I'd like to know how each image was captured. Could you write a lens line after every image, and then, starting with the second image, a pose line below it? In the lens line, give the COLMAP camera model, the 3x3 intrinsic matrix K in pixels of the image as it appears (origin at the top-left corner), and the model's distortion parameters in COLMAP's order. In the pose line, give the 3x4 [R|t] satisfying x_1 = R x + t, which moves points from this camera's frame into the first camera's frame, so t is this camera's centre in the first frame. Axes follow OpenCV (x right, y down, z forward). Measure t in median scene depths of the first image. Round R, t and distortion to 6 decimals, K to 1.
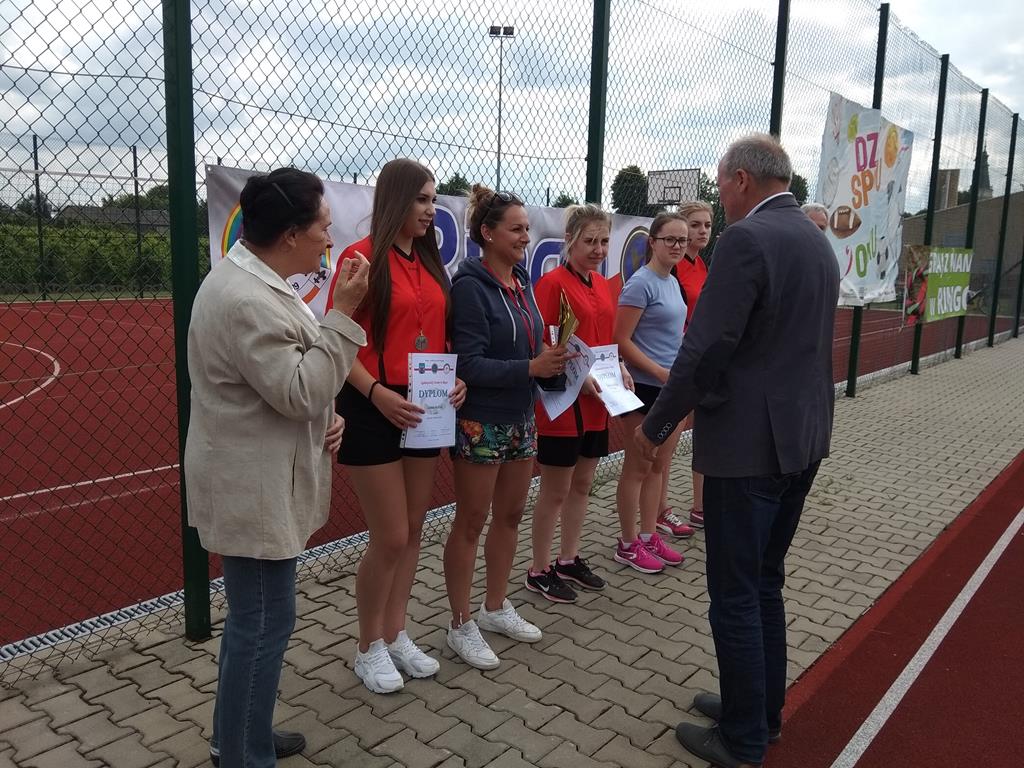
lens RADIAL K [[838.3, 0, 513.3], [0, 838.3, 386.4], [0, 0, 1]] dist [0.101075, -0.176894]
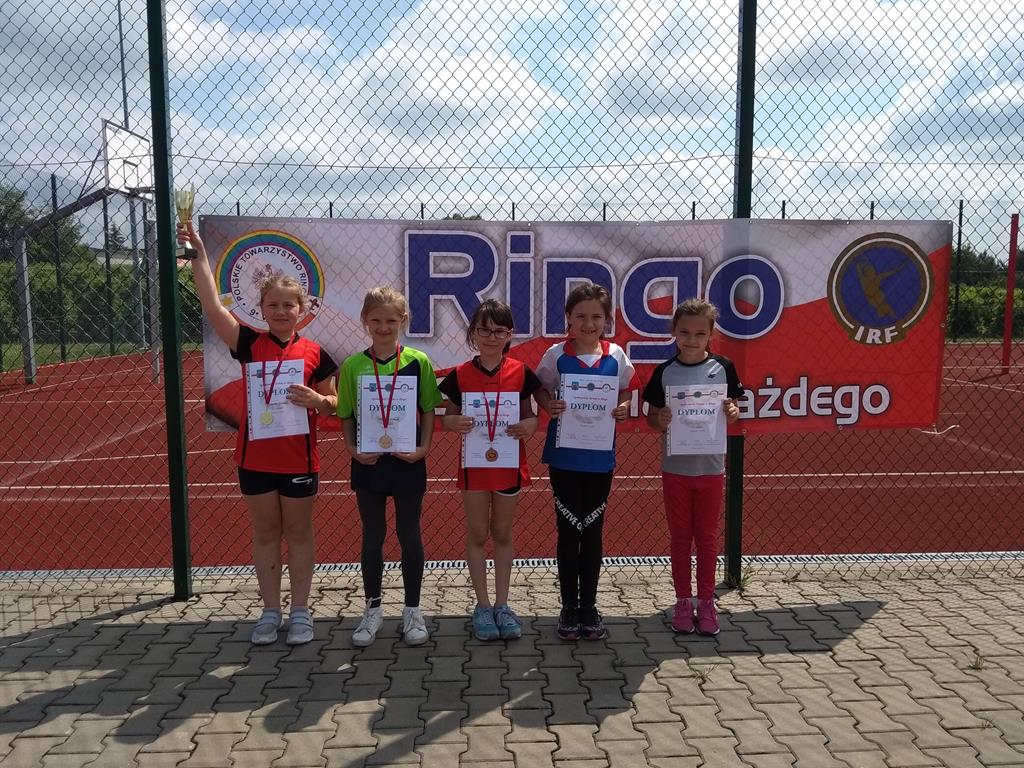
lens RADIAL K [[827.9, 0, 507.2], [0, 827.9, 385.8], [0, 0, 1]] dist [0.114983, -0.183805]
pose [[0.659484, 0.051231, -0.749971, 0.312770], [-0.096182, 0.995225, -0.016592, -0.012634], [0.745540, 0.083076, 0.661263, 0.197436]]
